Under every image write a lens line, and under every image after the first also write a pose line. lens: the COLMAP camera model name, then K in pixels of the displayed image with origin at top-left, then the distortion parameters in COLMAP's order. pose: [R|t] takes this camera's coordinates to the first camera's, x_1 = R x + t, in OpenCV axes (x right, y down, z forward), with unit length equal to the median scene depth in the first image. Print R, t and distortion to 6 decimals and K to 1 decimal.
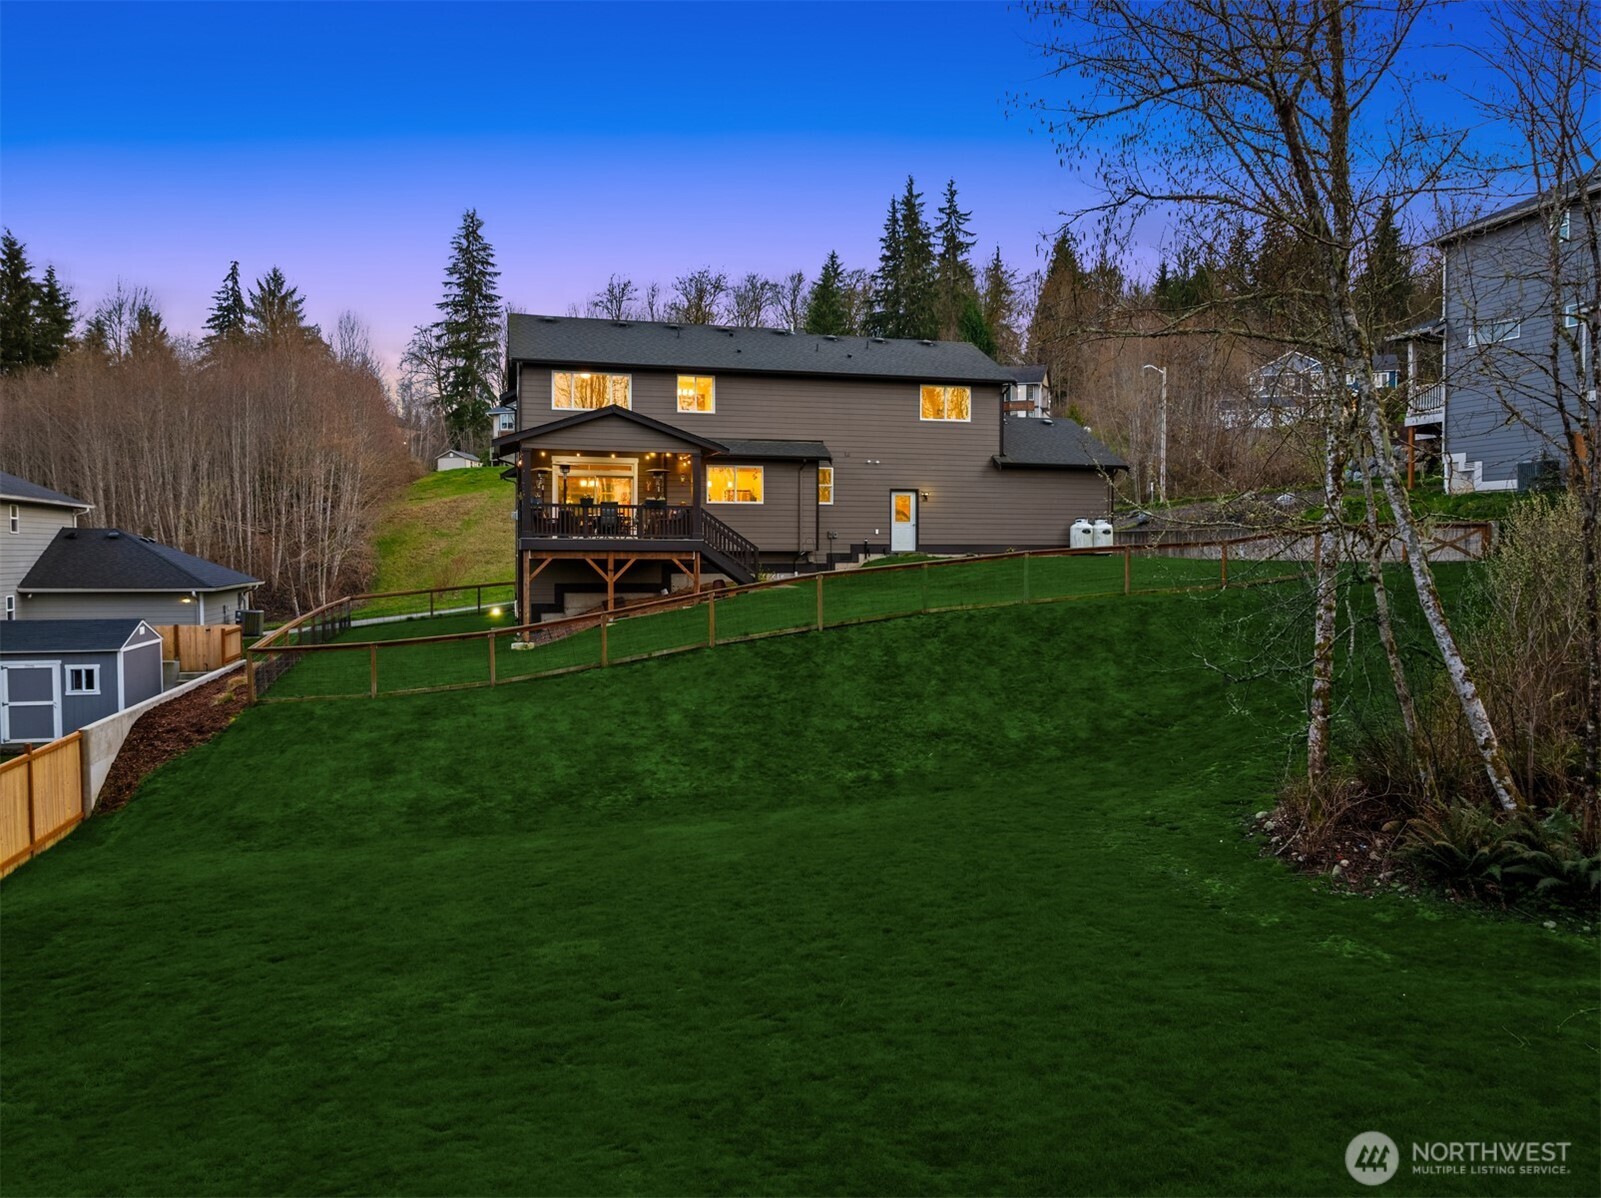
lens RADIAL K [[1139.4, 0, 818.2], [0, 1139.4, 604.2], [0, 0, 1]] dist [-0.016107, -0.005820]
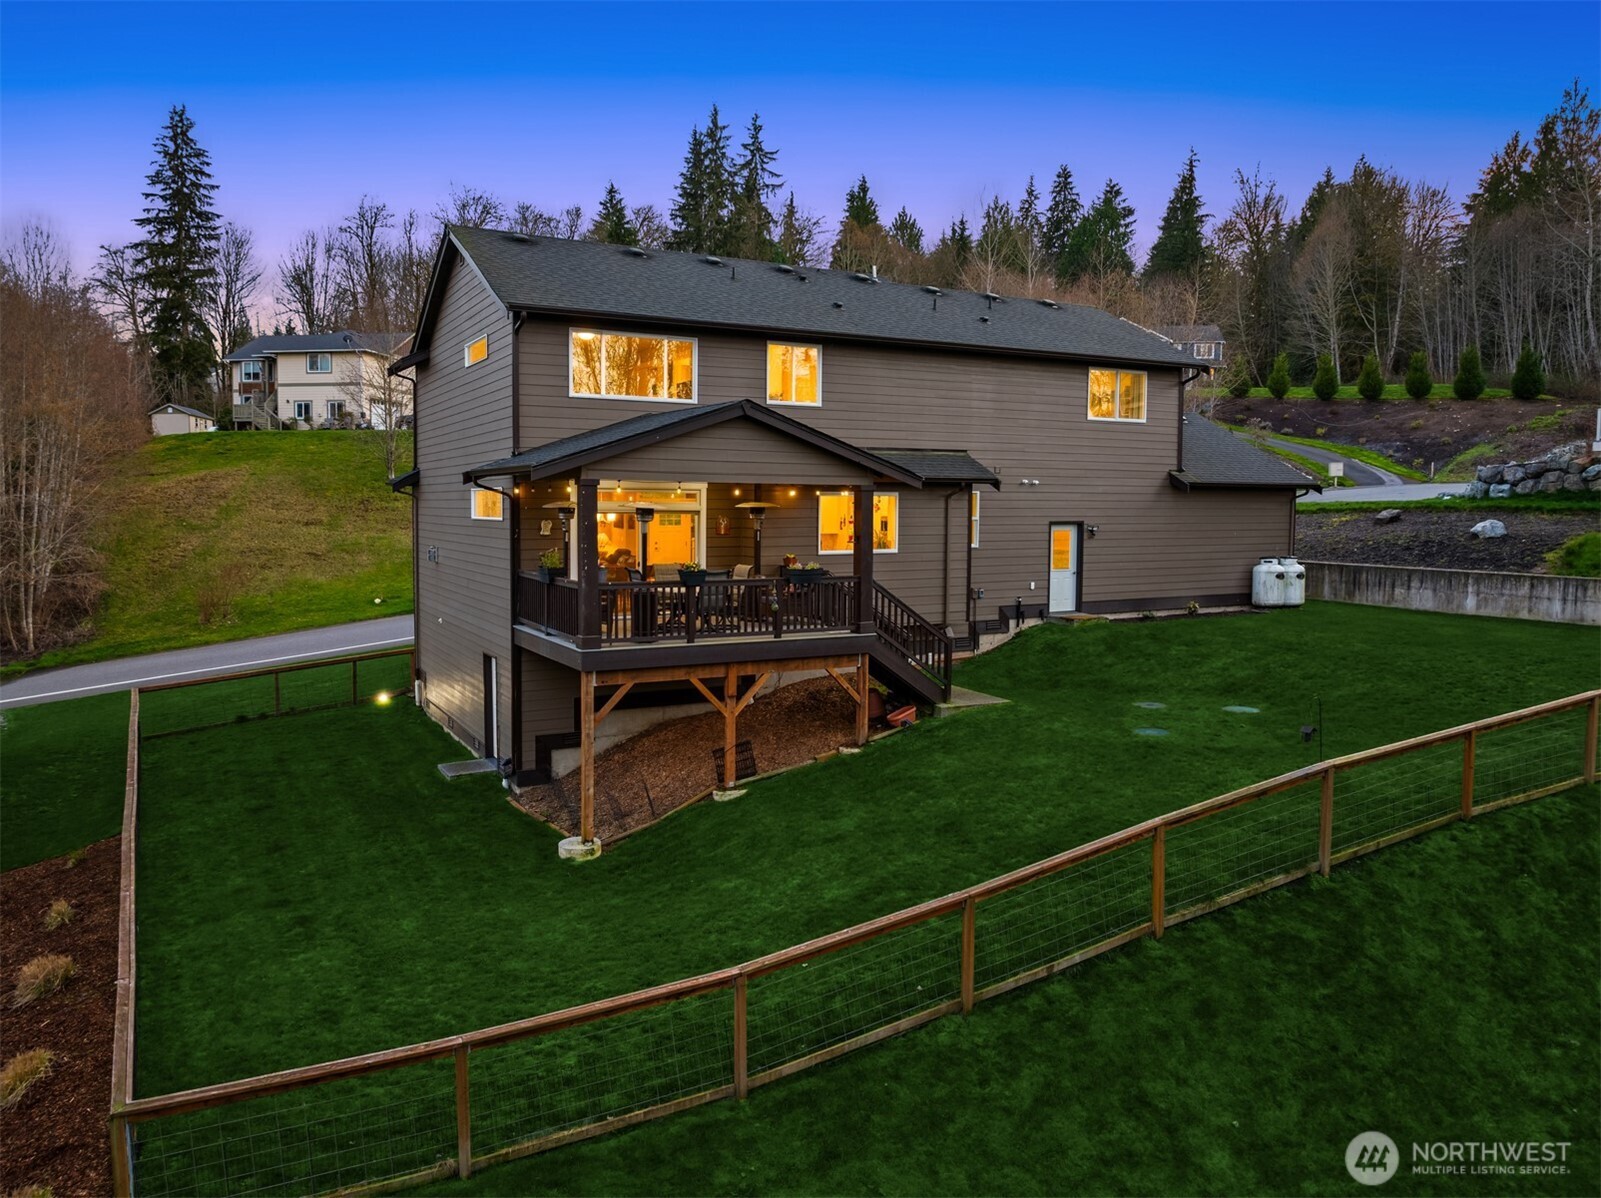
lens RADIAL K [[1137.1, 0, 817.6], [0, 1137.1, 590.0], [0, 0, 1]] dist [-0.031748, 0.000397]
pose [[0.970458, -0.017958, 0.240602, -0.063027], [0.010198, 0.999388, 0.033457, -0.023015], [-0.241056, -0.030015, 0.970047, 0.103766]]
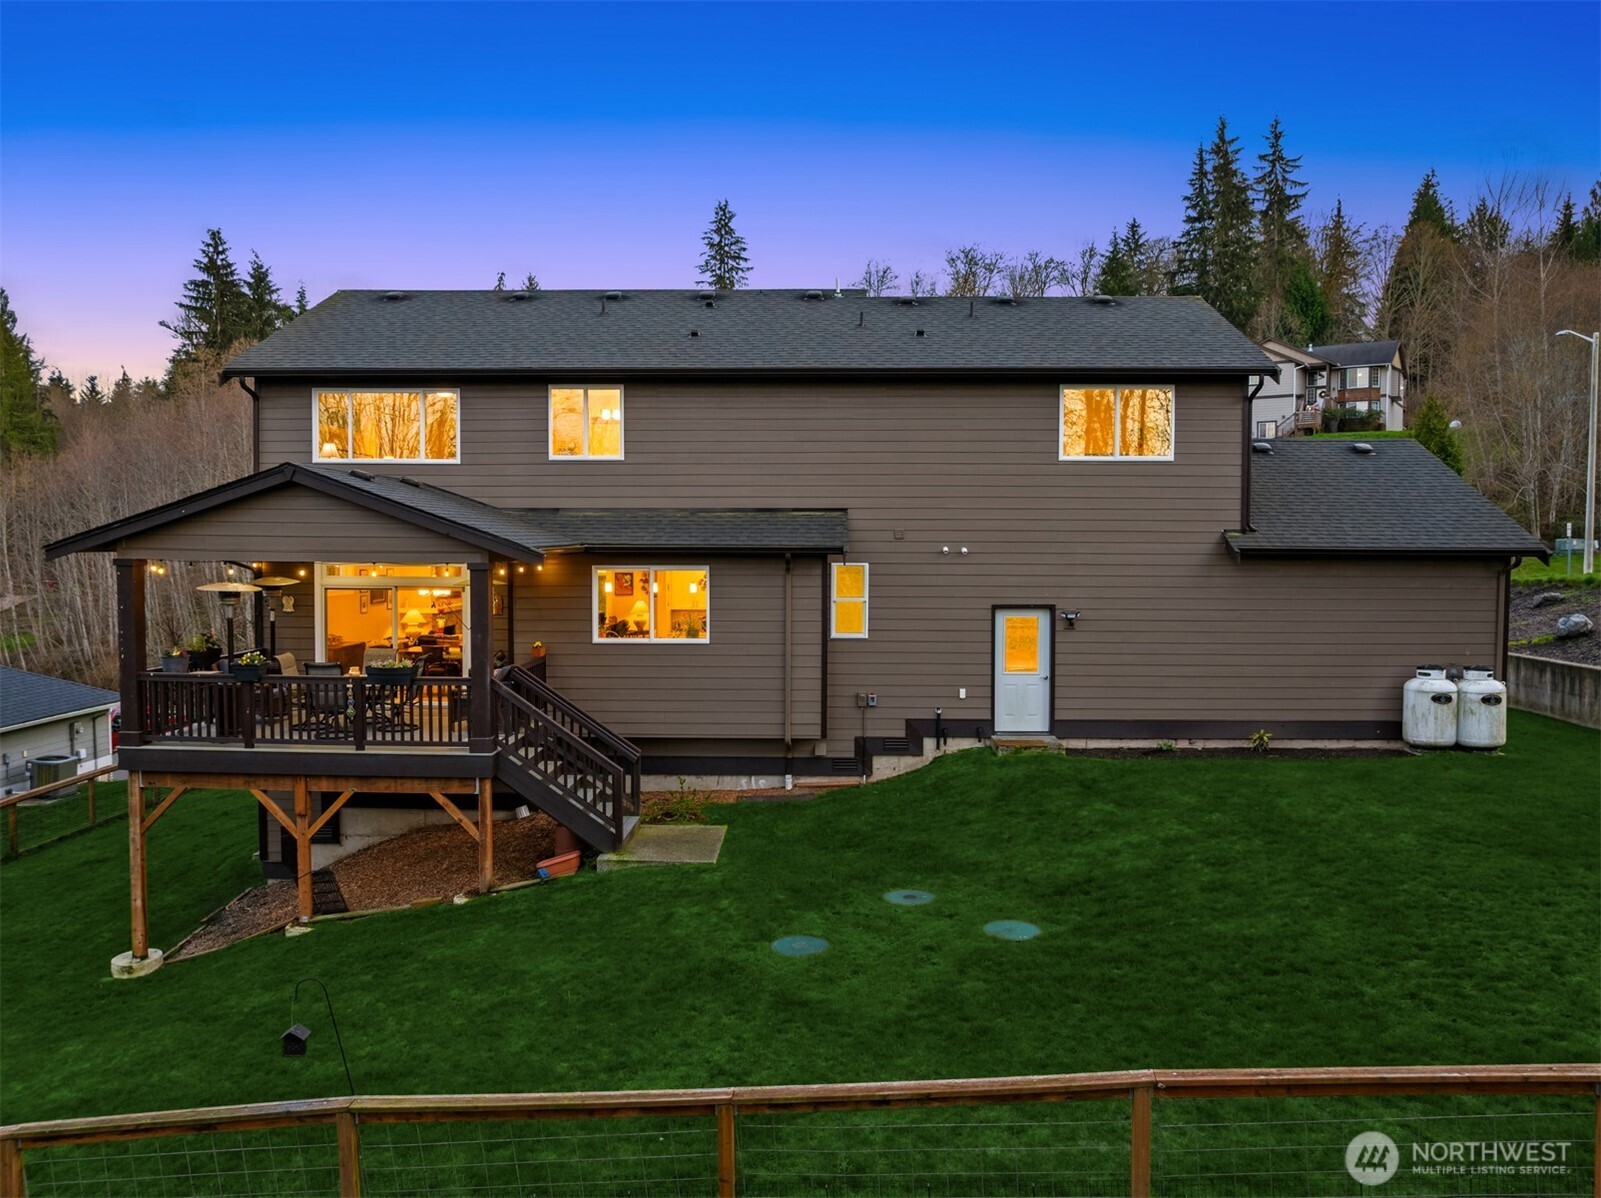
lens RADIAL K [[1137.1, 0, 817.6], [0, 1137.1, 590.0], [0, 0, 1]] dist [-0.031748, 0.000397]
pose [[0.959582, 0.013232, -0.281118, 0.034586], [-0.014968, 0.999880, -0.004030, -0.028396], [0.281031, 0.008075, 0.959665, 0.141264]]
